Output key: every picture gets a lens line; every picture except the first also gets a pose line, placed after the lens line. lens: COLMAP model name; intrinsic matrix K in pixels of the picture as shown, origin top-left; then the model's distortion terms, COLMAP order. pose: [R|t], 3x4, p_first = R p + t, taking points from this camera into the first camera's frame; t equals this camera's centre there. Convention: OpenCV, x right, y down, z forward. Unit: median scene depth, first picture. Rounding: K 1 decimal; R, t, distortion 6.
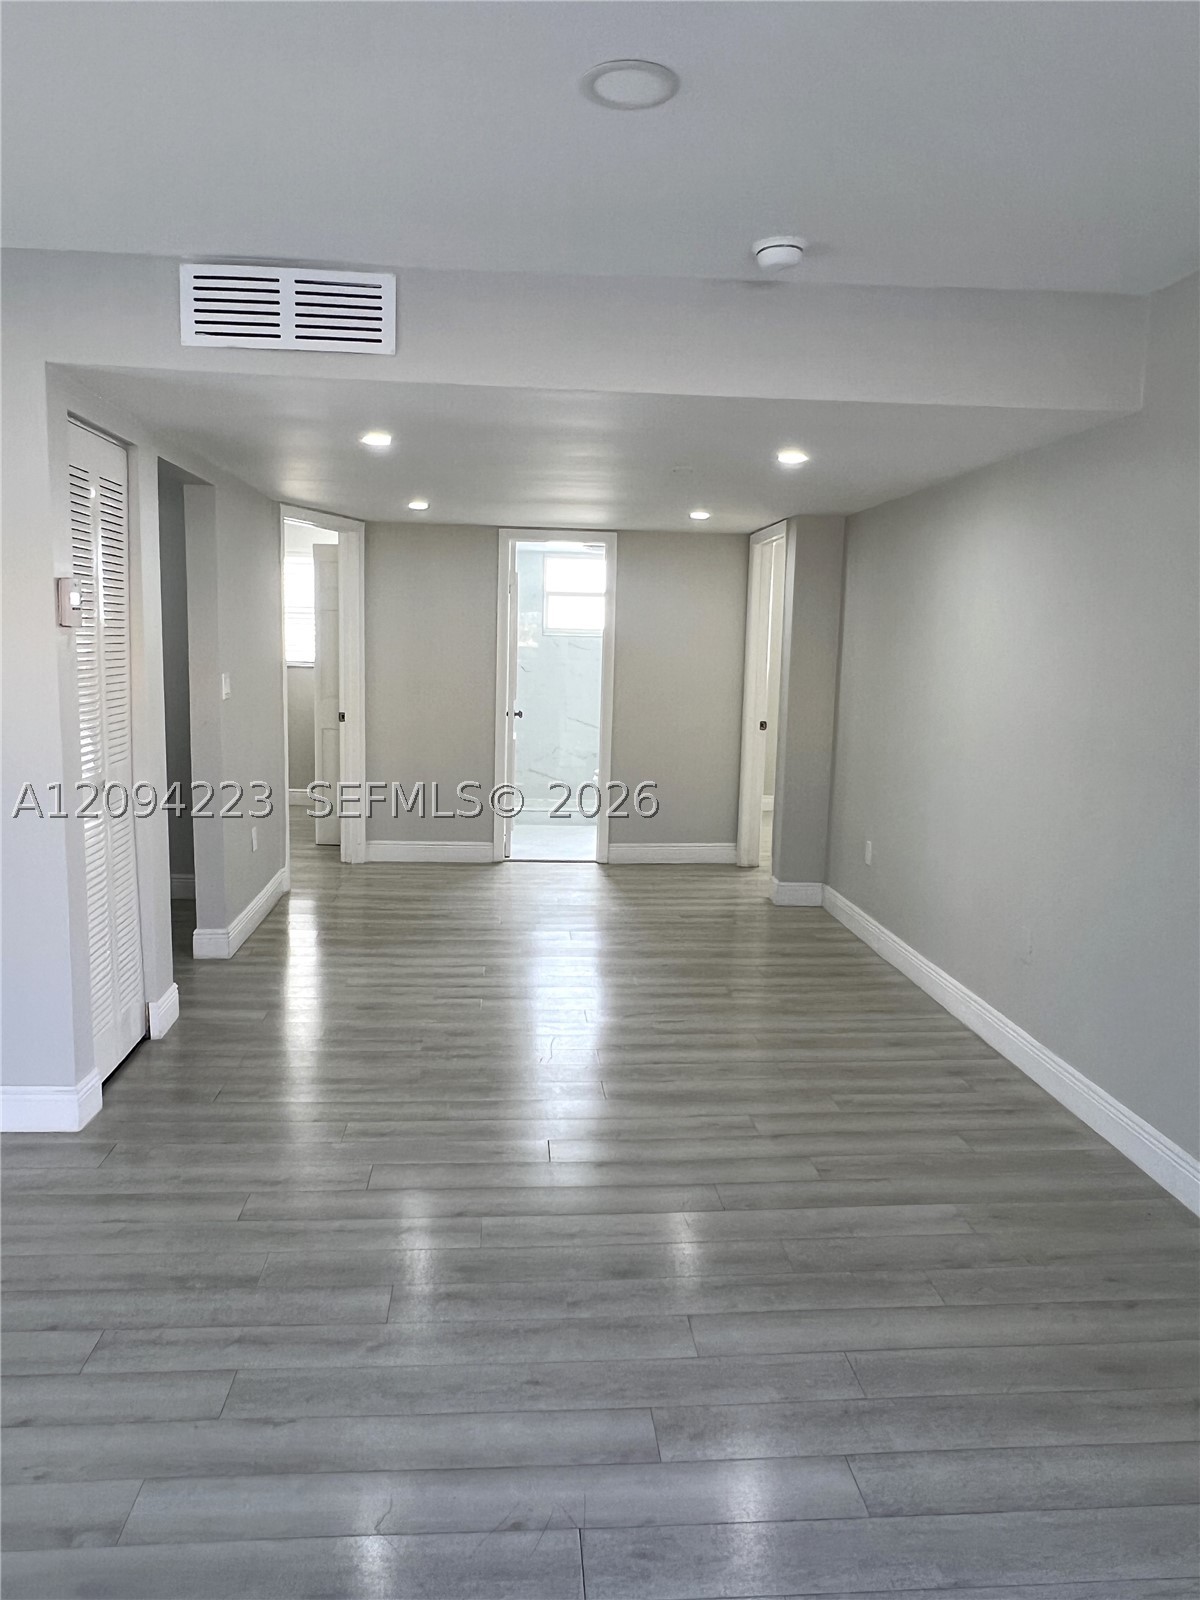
lens RADIAL K [[1131.8, 0, 597.5], [0, 1131.8, 795.9], [0, 0, 1]] dist [-0.003028, 0.001736]
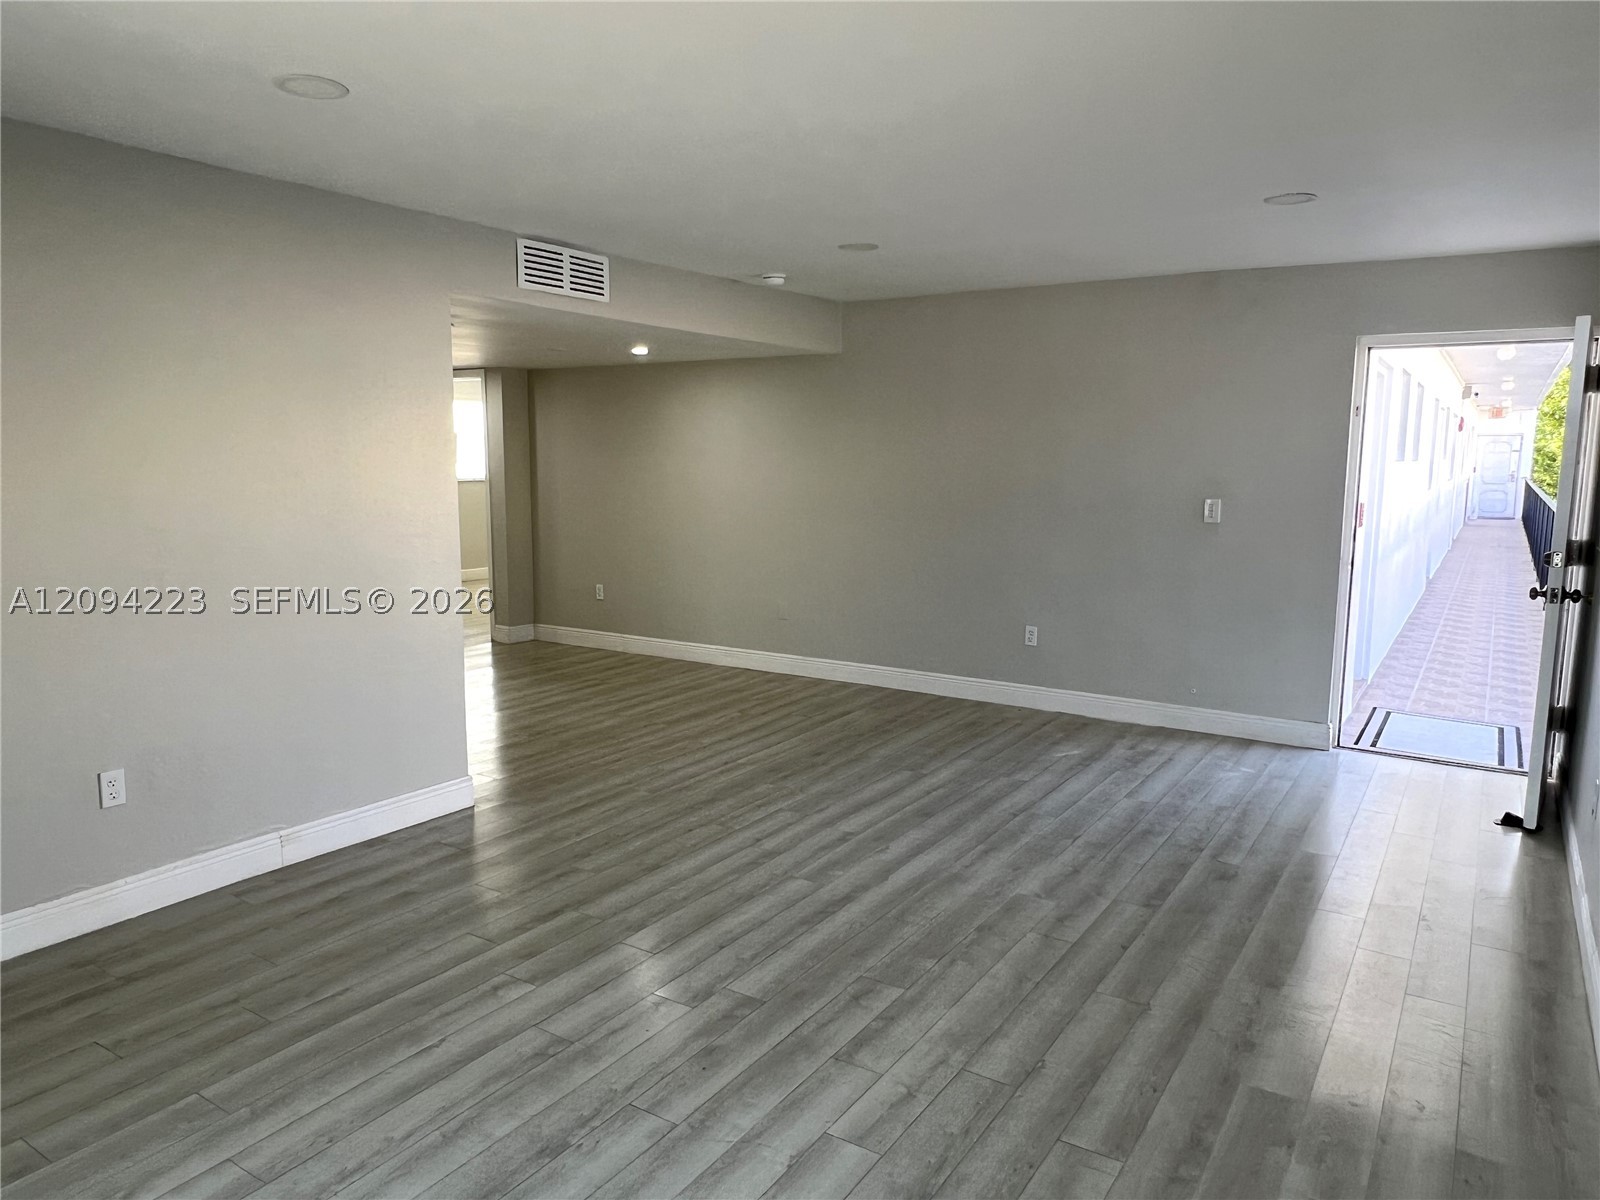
lens RADIAL K [[1070.3, 0, 799.3], [0, 1070.3, 602.0], [0, 0, 1]] dist [0.002742, 0.000054]
pose [[0.612552, -0.129274, 0.779788, -1.378004], [0.116606, 0.990520, 0.072611, -0.020493], [-0.781782, 0.046450, 0.621819, -0.237946]]
